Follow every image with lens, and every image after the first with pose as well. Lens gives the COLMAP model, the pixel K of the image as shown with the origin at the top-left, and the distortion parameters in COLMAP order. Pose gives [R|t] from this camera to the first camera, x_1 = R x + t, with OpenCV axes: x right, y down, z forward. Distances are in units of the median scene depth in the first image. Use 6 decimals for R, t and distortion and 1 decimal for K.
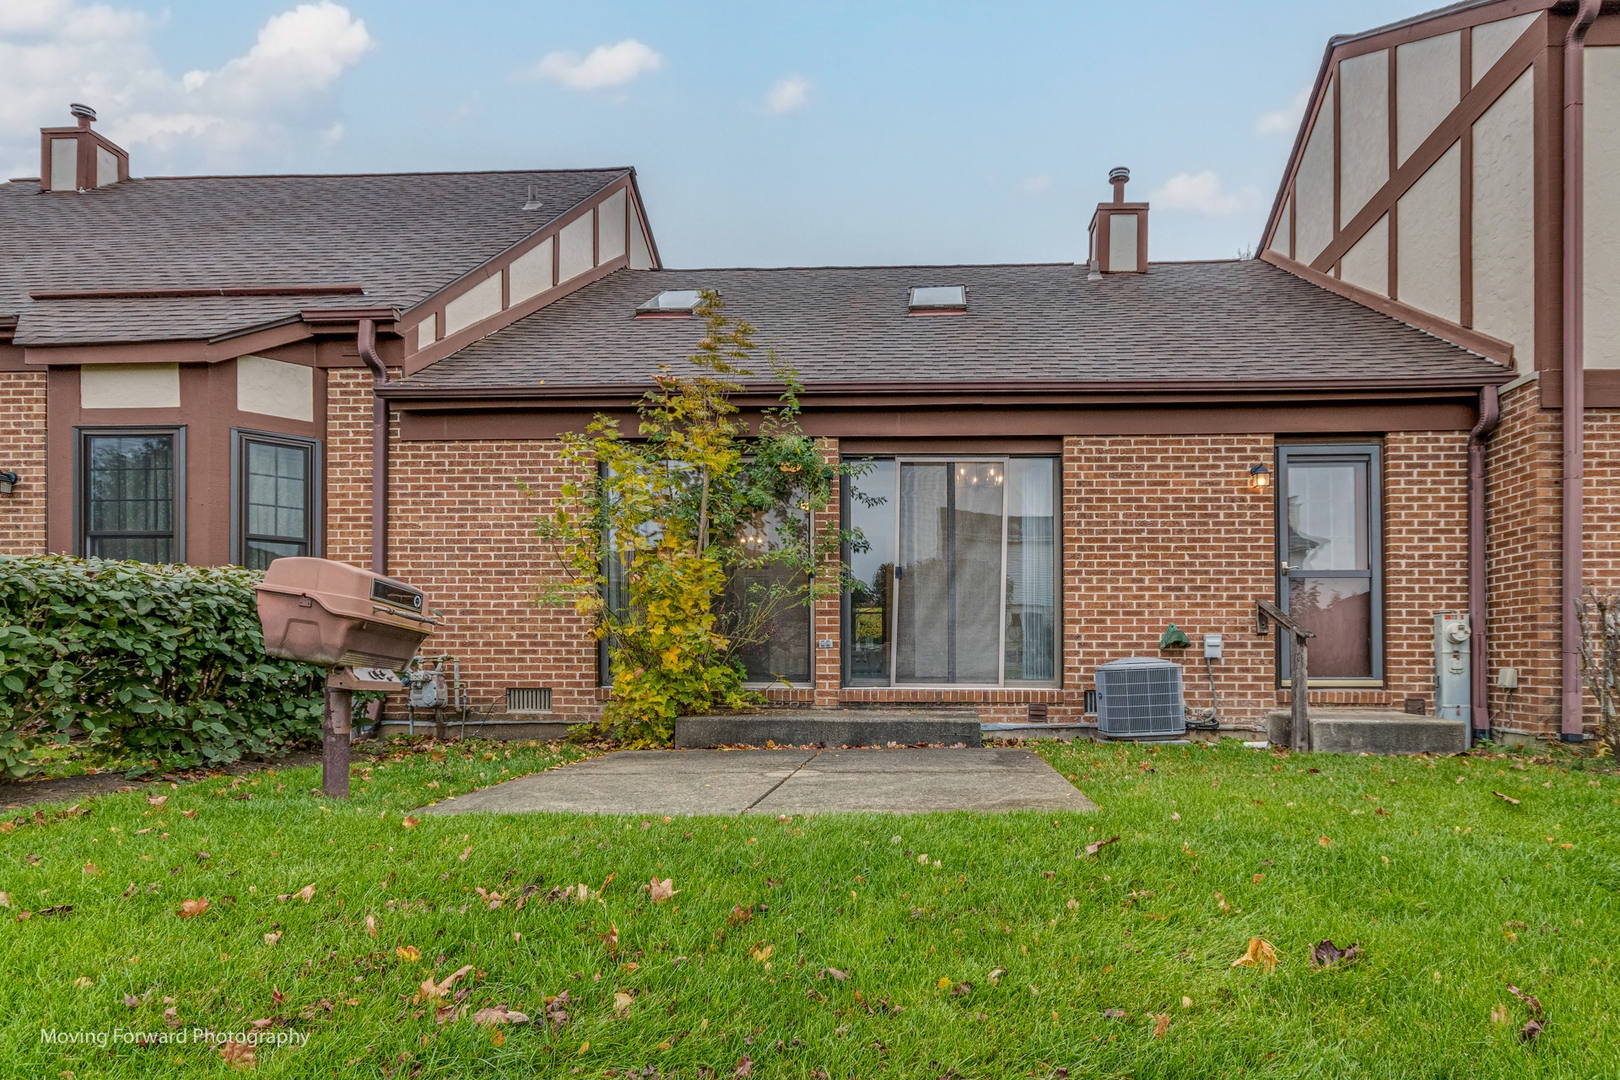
lens RADIAL K [[835.3, 0, 810.0], [0, 835.3, 636.0], [0, 0, 1]] dist [-0.002657, 0.000014]
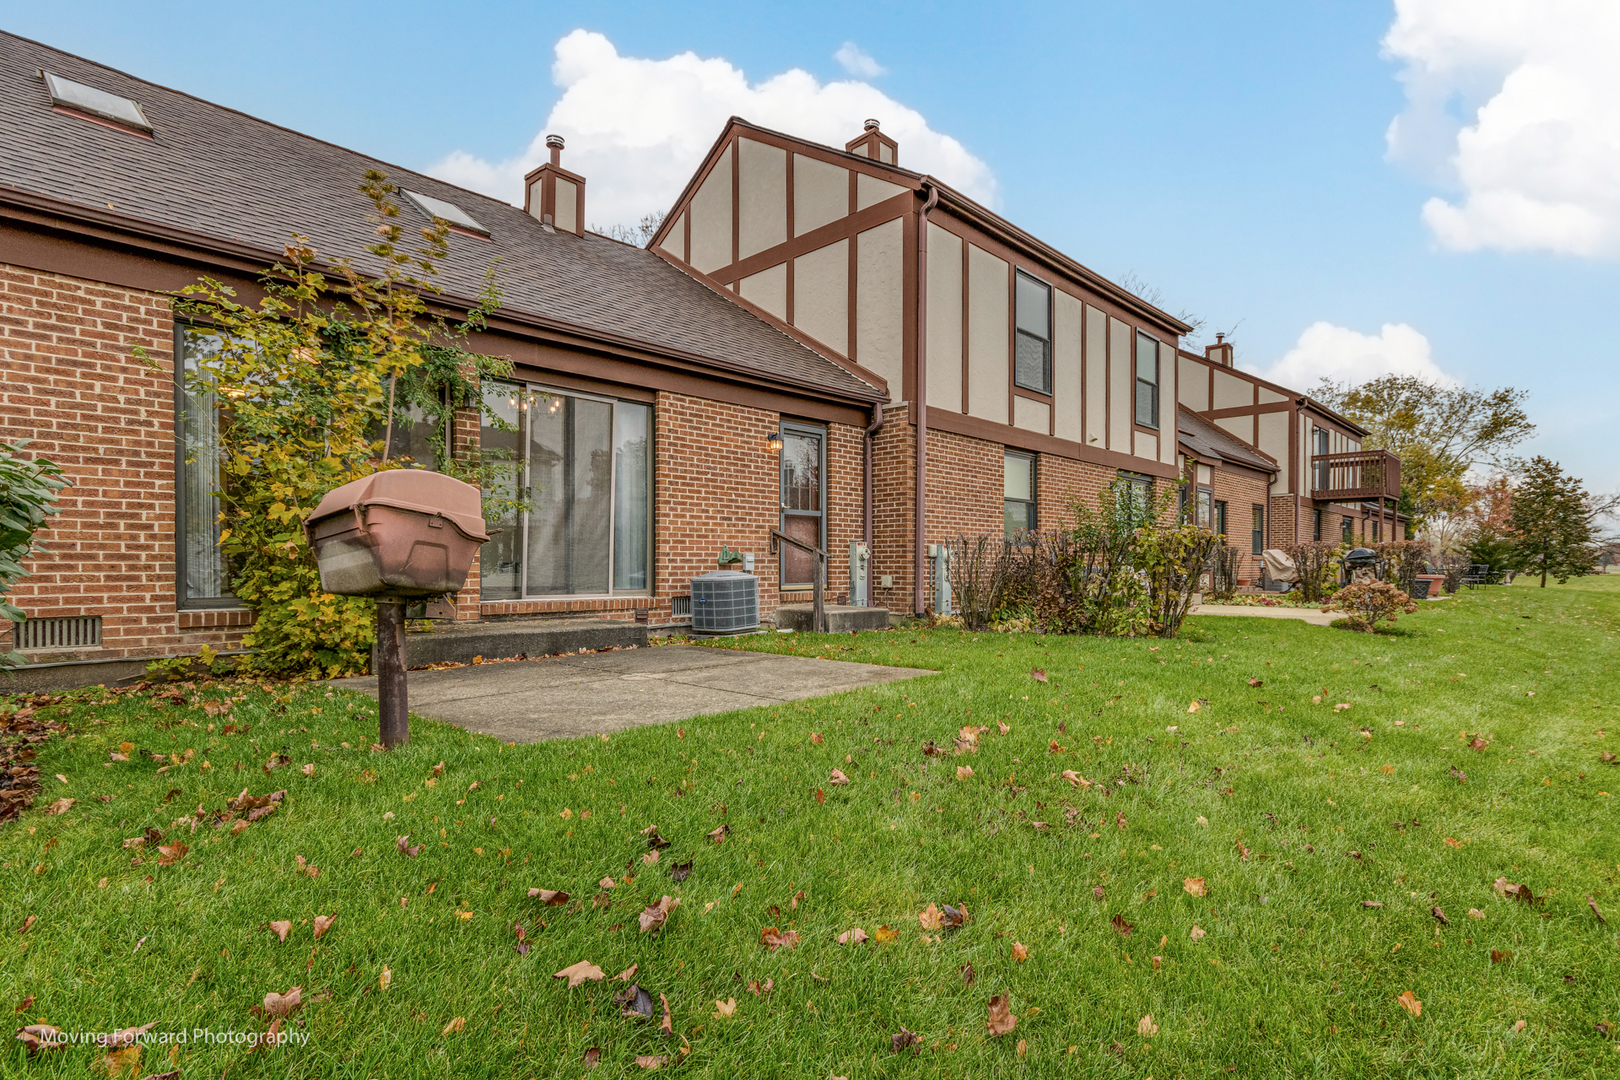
lens RADIAL K [[777.4, 0, 807.8], [0, 777.4, 546.4], [0, 0, 1]] dist [0.003420, 0.001399]
pose [[0.680855, 0.017219, 0.732216, -0.384544], [-0.018539, 0.999808, -0.006273, -0.007006], [-0.732184, -0.009304, 0.681044, 0.059757]]
